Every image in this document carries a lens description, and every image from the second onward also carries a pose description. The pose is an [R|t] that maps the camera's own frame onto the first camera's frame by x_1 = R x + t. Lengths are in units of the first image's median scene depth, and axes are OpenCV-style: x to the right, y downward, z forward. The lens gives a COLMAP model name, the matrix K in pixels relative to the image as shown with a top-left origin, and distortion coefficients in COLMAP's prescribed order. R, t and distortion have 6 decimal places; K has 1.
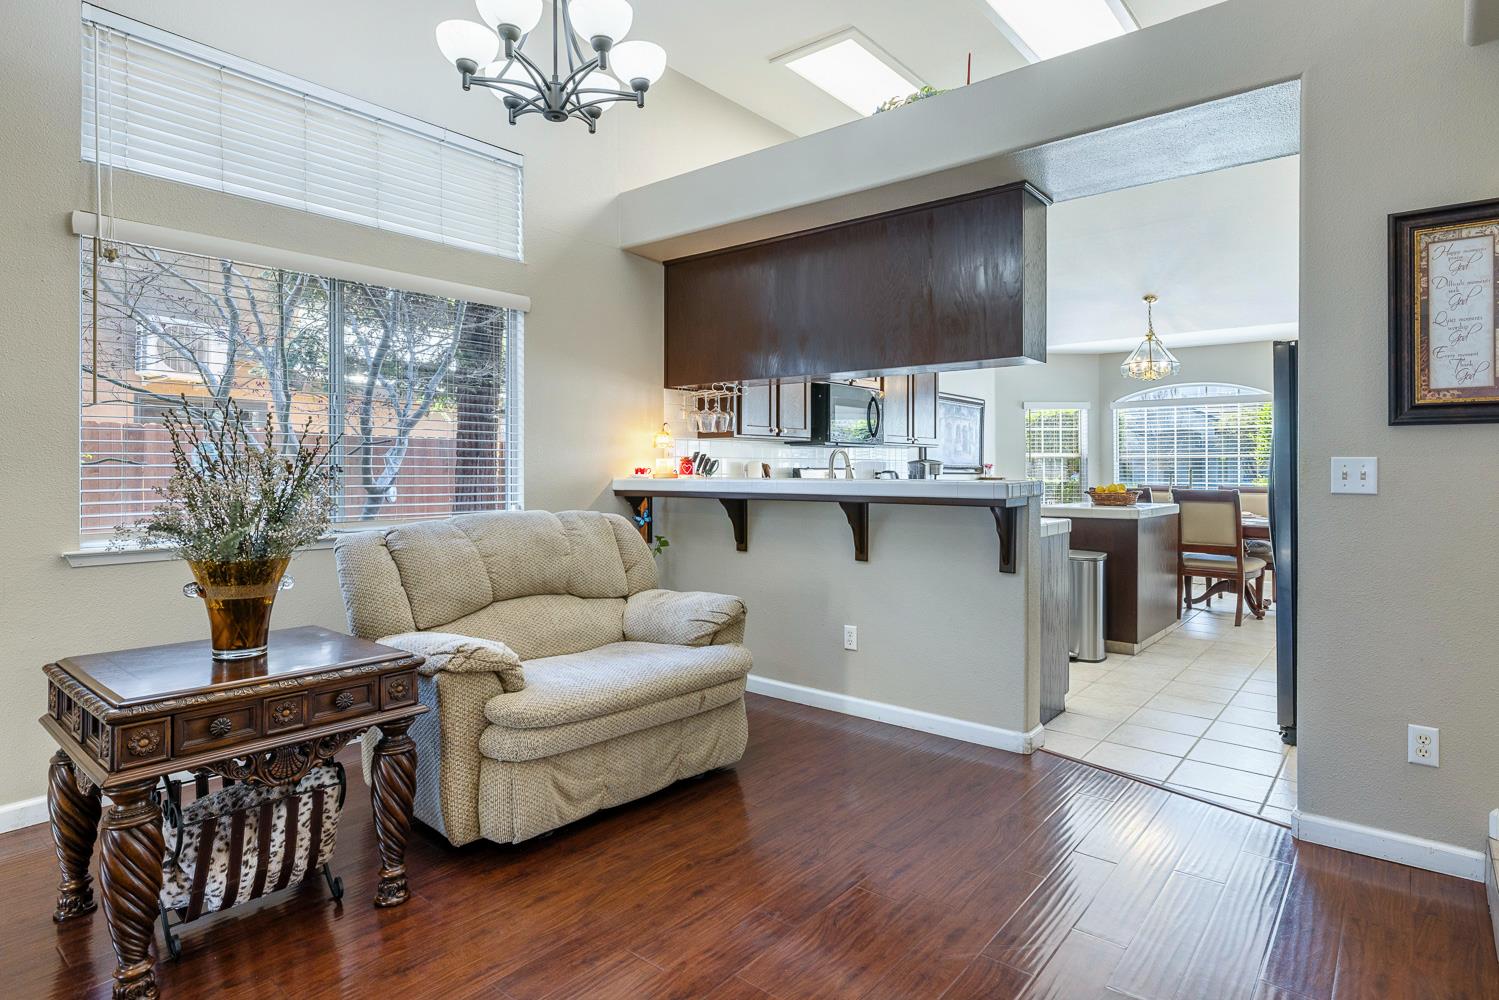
lens RADIAL K [[795.9, 0, 746.6], [0, 795.9, 461.4], [0, 0, 1]] dist [0.000026, 0.000117]
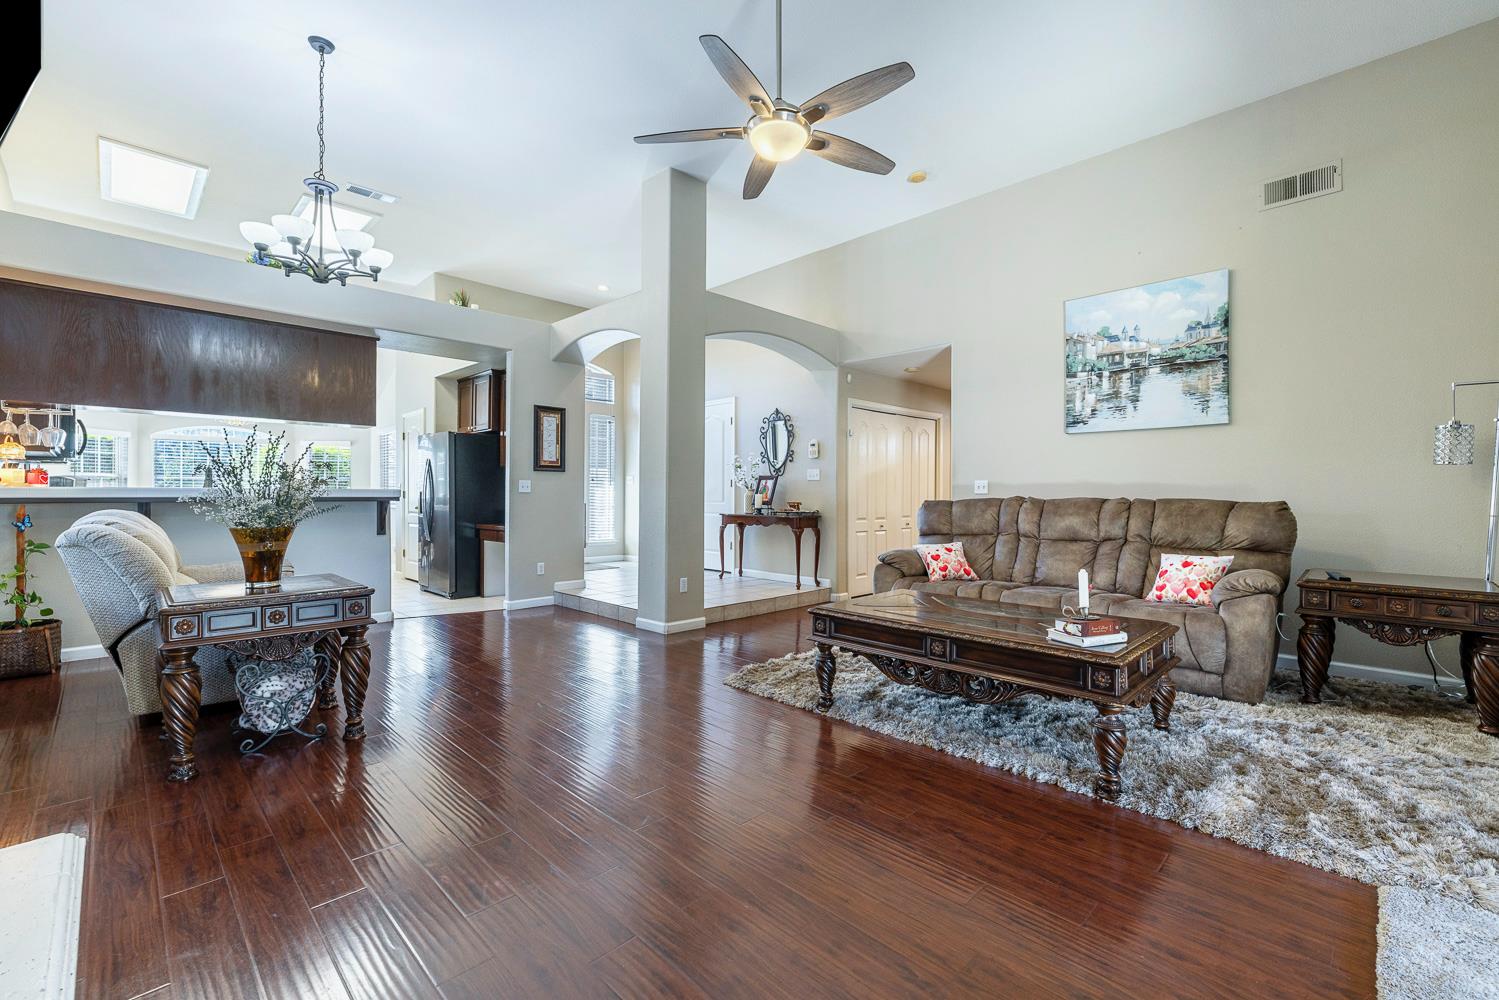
lens RADIAL K [[634.5, 0, 757.8], [0, 634.5, 488.7], [0, 0, 1]] dist [0.003843, 0.000292]
pose [[0.084955, 0.008868, 0.996345, -1.586941], [-0.008635, 0.999929, -0.008163, 0.038774], [-0.996347, -0.007910, 0.085026, -0.112371]]
